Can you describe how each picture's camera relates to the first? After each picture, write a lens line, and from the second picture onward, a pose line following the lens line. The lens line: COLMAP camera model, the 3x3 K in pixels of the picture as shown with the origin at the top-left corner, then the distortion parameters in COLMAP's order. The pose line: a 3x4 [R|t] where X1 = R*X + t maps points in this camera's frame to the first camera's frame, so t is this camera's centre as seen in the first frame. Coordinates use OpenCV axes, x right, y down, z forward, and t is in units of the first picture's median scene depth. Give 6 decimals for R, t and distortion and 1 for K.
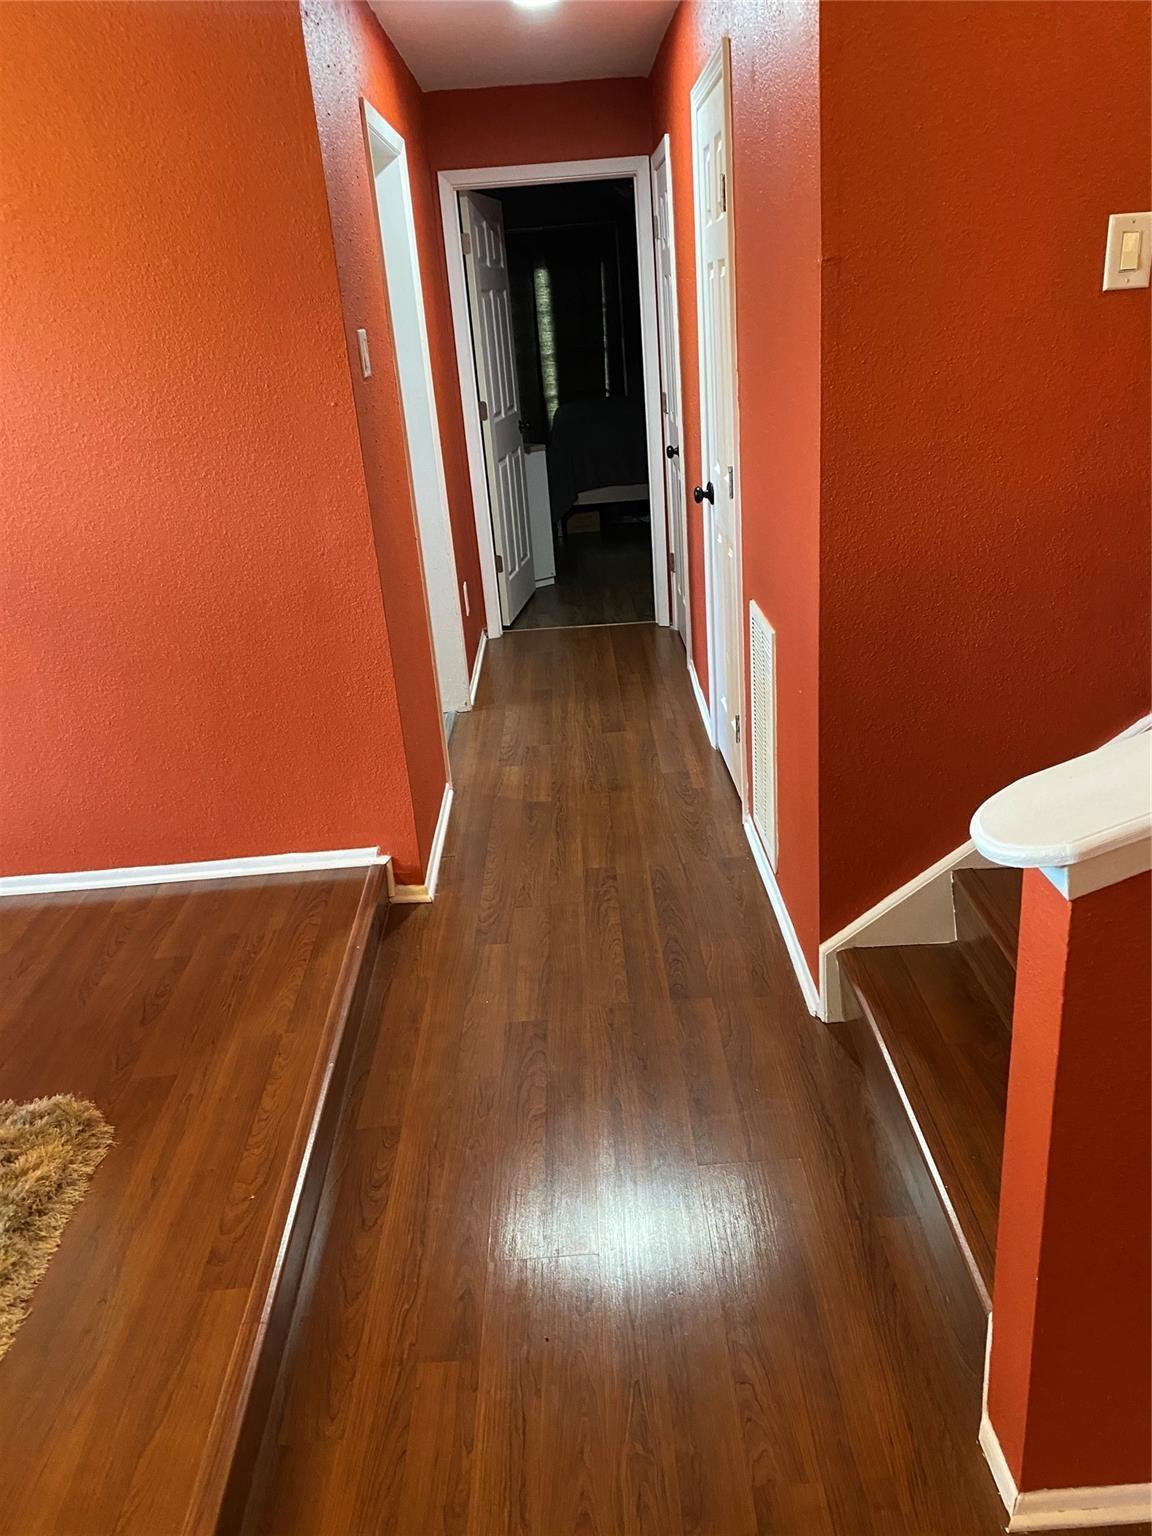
lens RADIAL K [[1199.4, 0, 581.4], [0, 1199.4, 758.1], [0, 0, 1]] dist [0.028524, -0.004592]
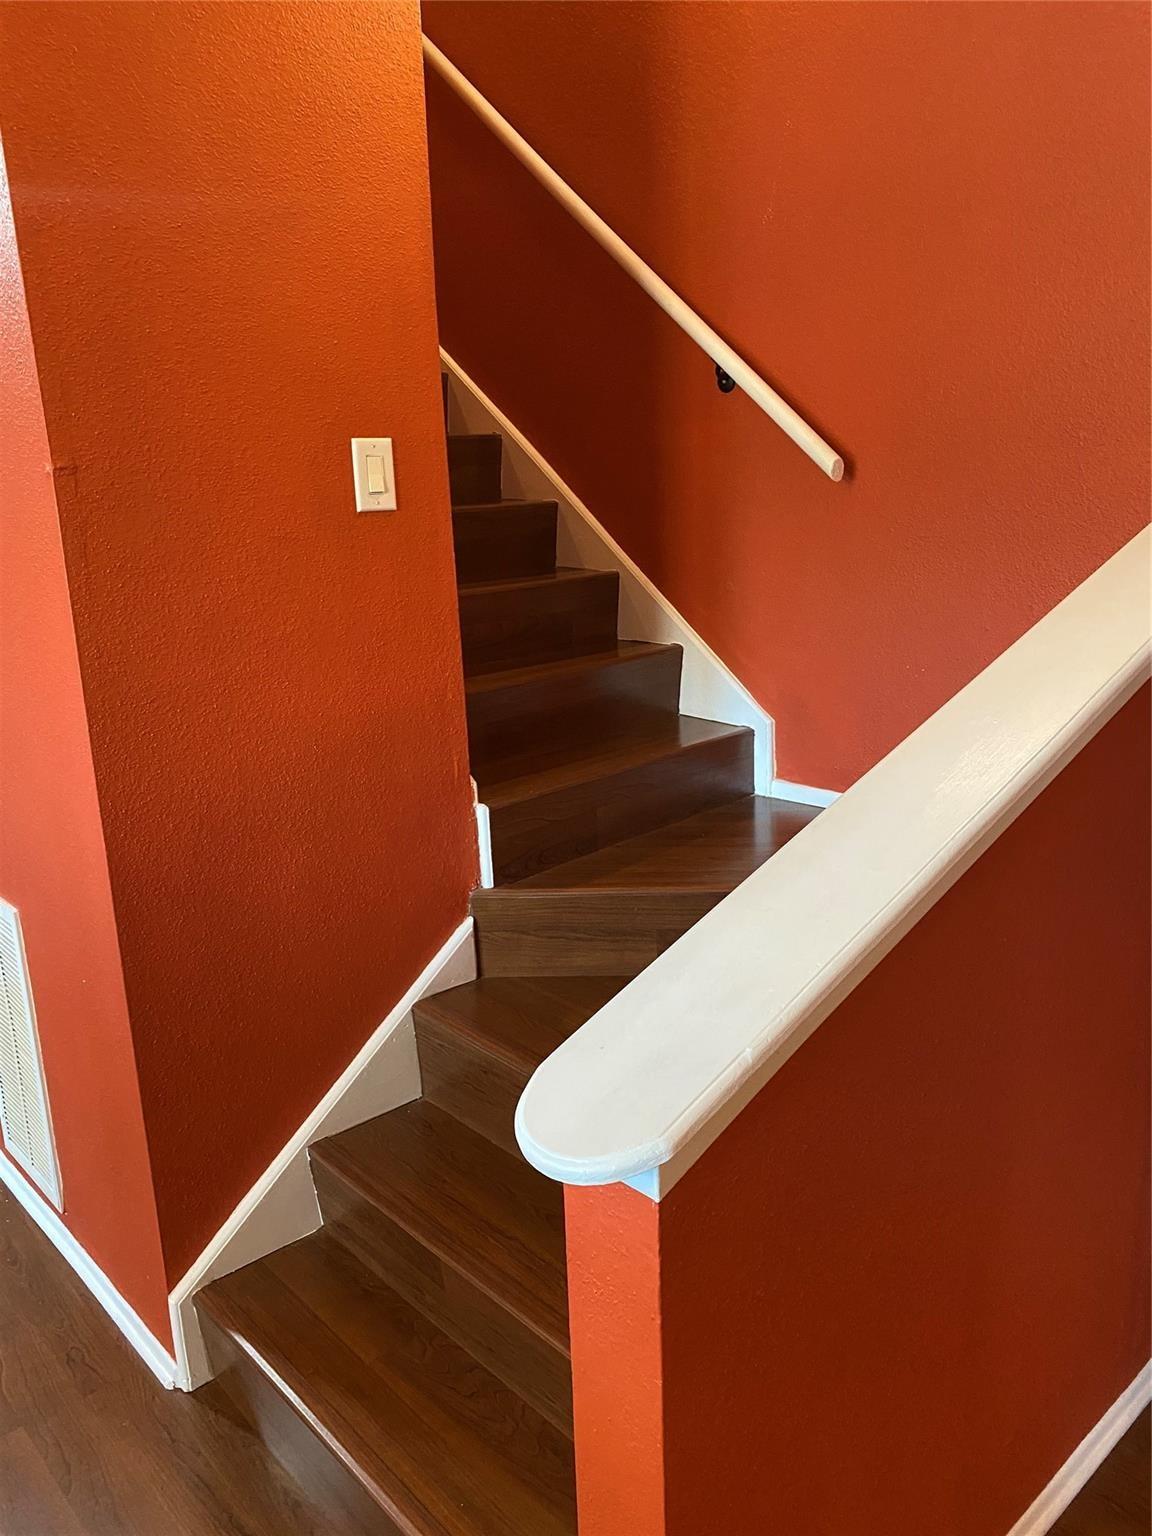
lens RADIAL K [[1199.4, 0, 581.4], [0, 1199.4, 758.1], [0, 0, 1]] dist [0.028524, -0.004592]
pose [[0.756167, -0.117426, 0.643756, -0.067985], [0.223568, 0.970931, -0.085503, -0.060140], [-0.615003, 0.208578, 0.760439, 0.165667]]
